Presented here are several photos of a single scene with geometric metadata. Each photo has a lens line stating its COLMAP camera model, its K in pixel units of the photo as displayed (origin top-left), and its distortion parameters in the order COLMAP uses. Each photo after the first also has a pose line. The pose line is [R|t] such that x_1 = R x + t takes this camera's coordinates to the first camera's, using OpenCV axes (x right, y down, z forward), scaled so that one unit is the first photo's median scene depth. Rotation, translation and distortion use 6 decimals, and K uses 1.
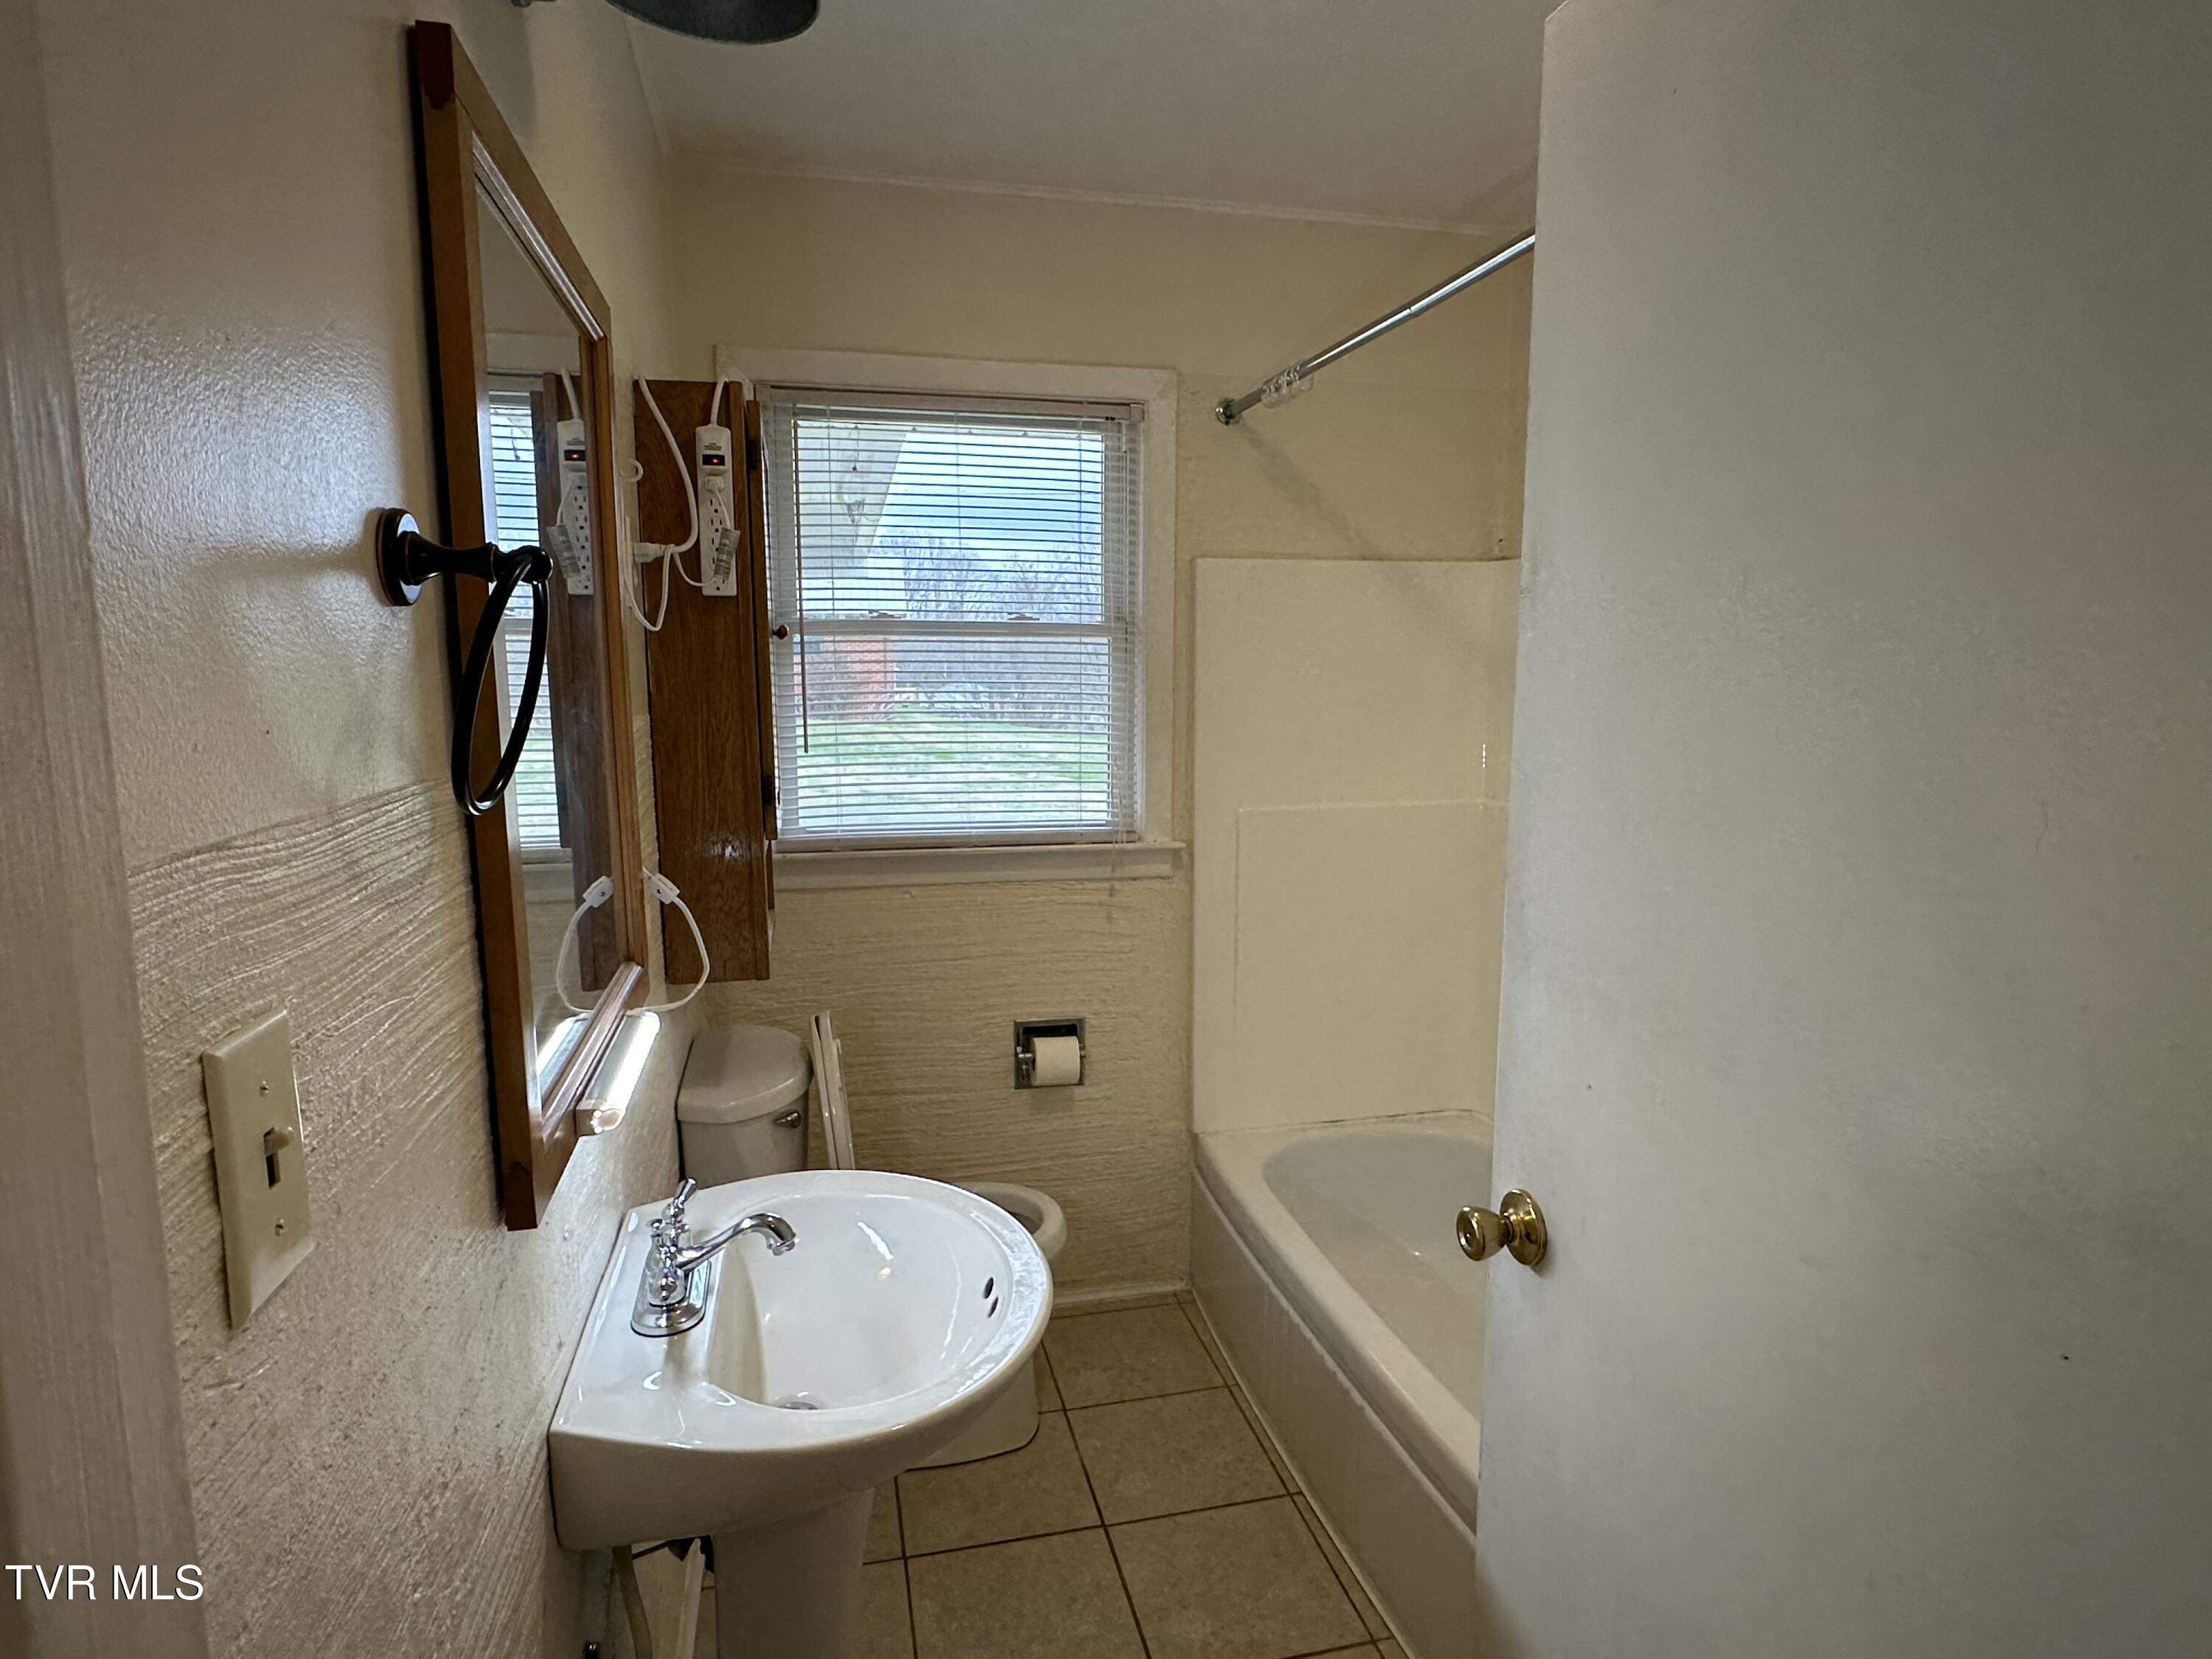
lens RADIAL K [[1233.0, 0, 1105.8], [0, 1233.0, 832.3], [0, 0, 1]] dist [-0.004124, 0.004304]
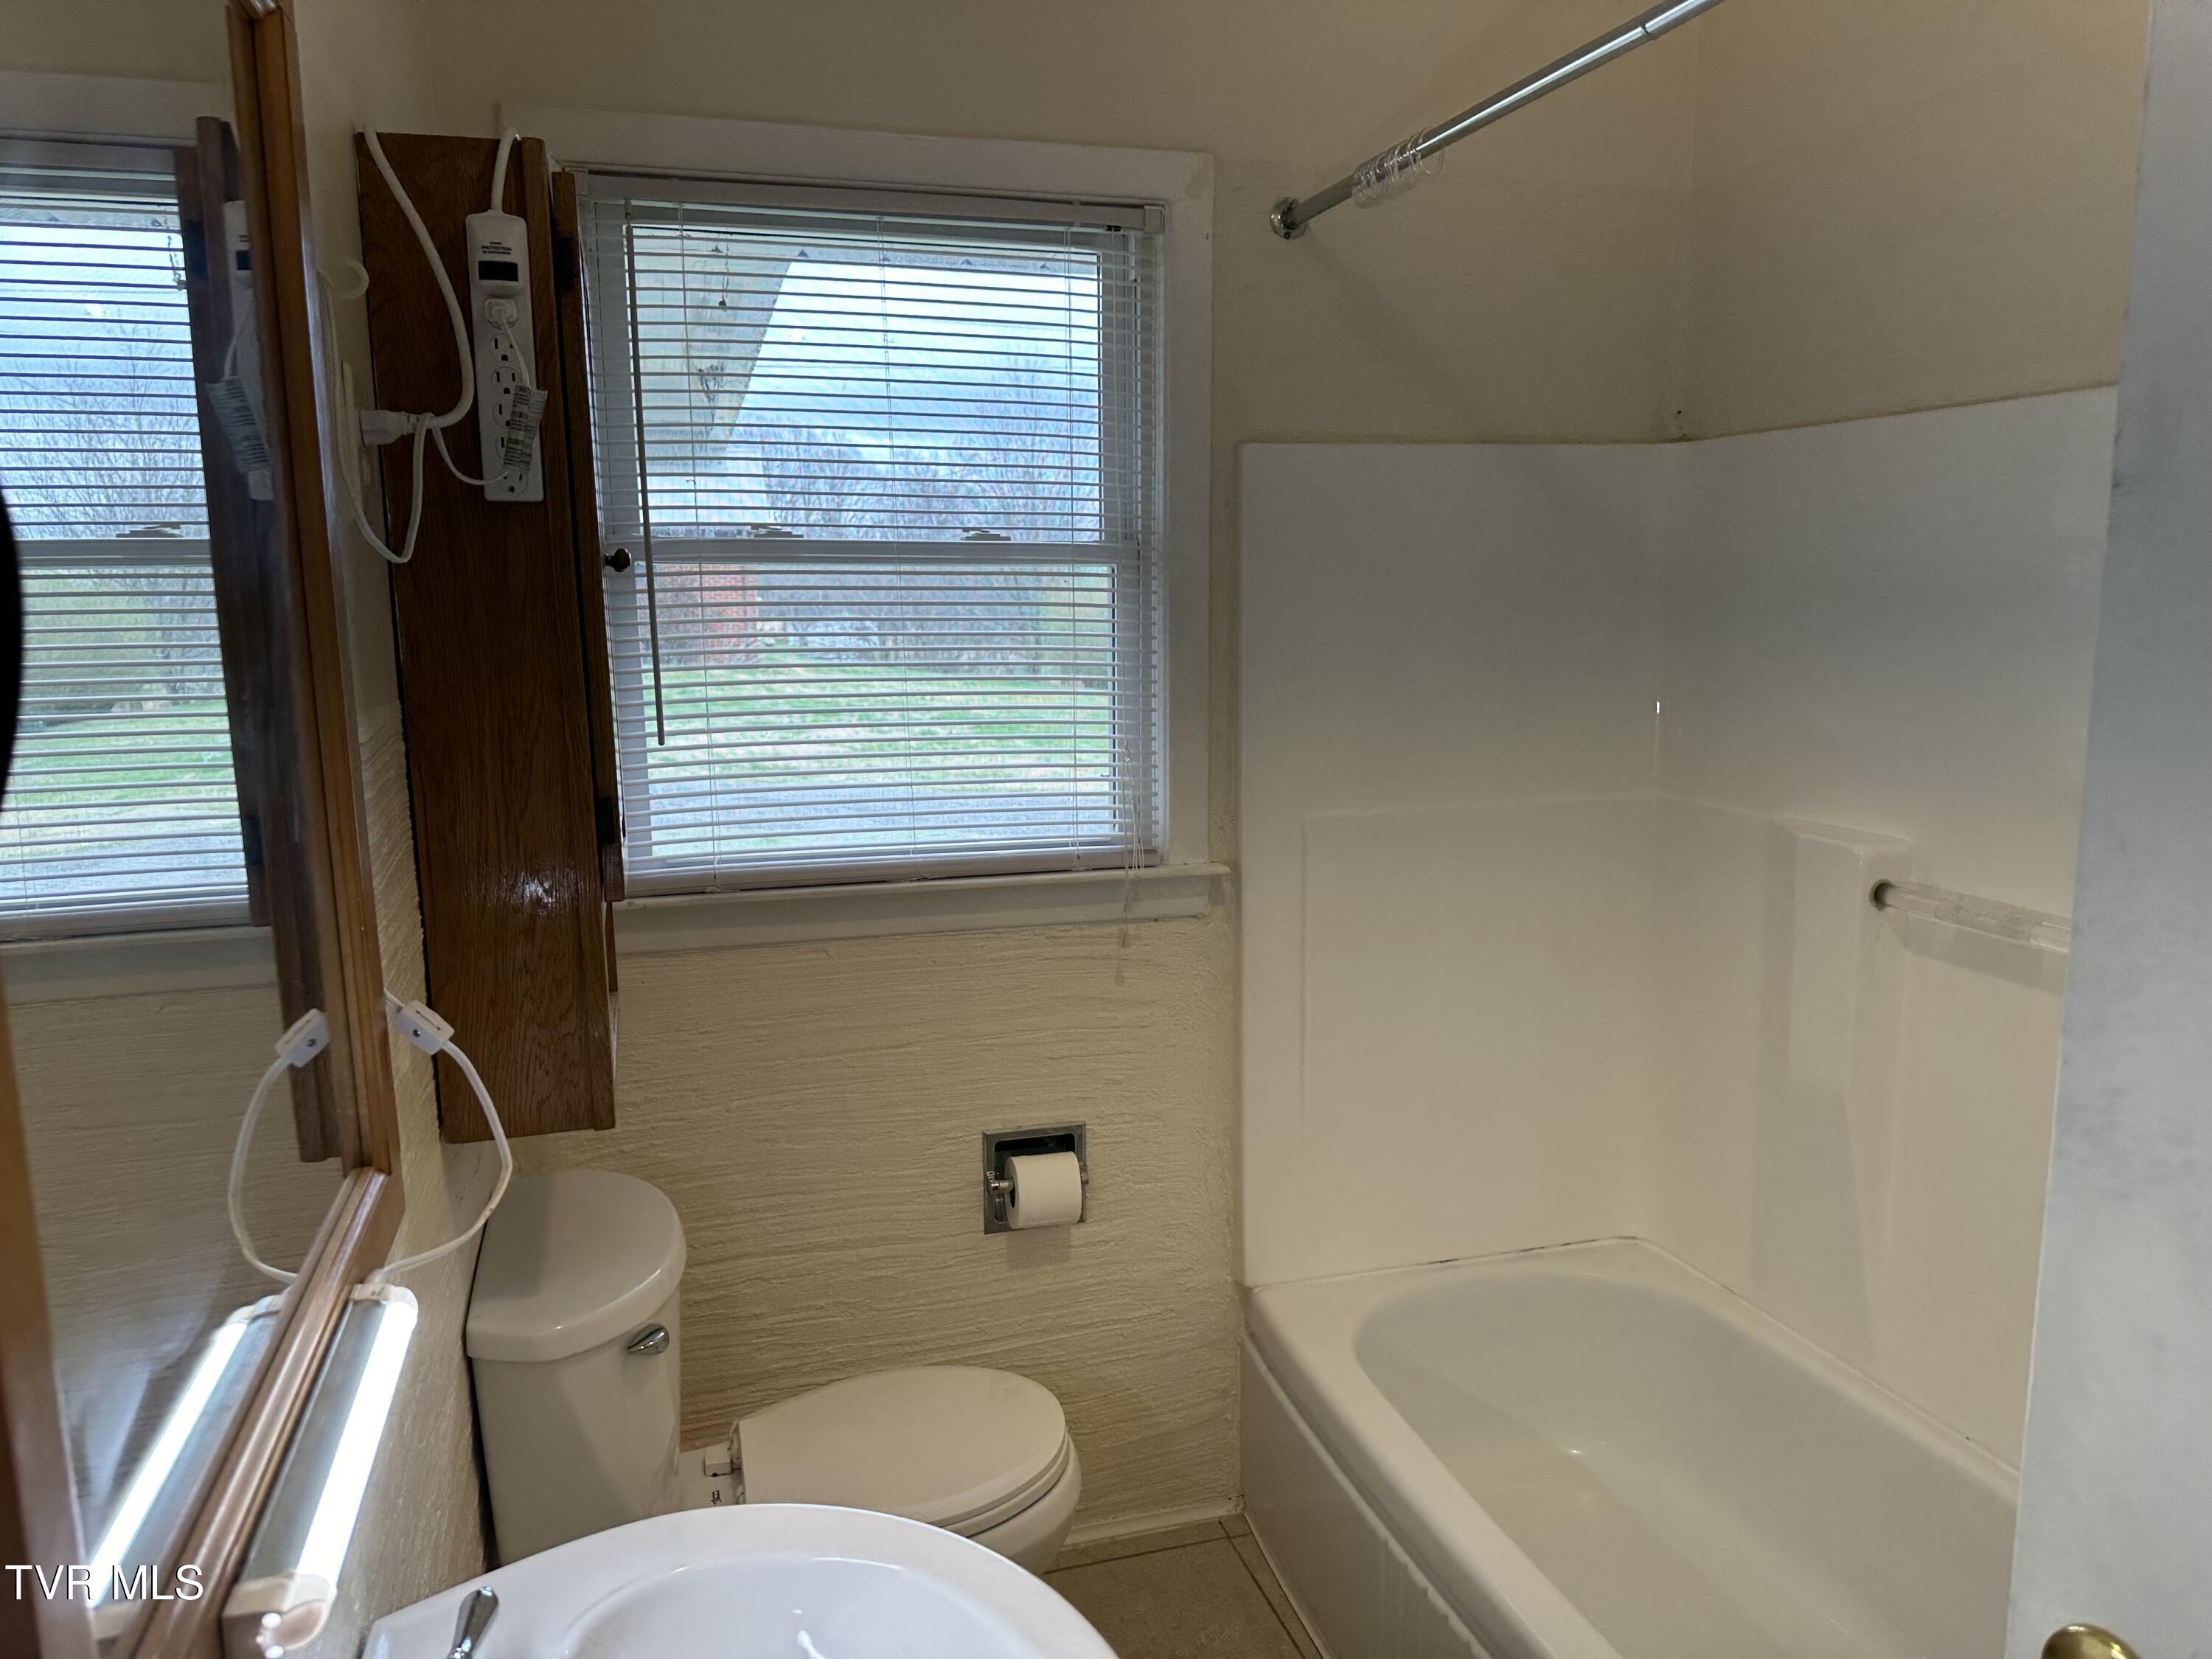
lens RADIAL K [[1568.6, 0, 1118.8], [0, 1568.6, 847.3], [0, 0, 1]] dist [0.063501, -0.083541]
pose [[0.998456, -0.018534, 0.052371, -0.044548], [0.017155, 0.999498, 0.026647, -0.027528], [-0.052838, -0.025707, 0.998272, 0.147429]]
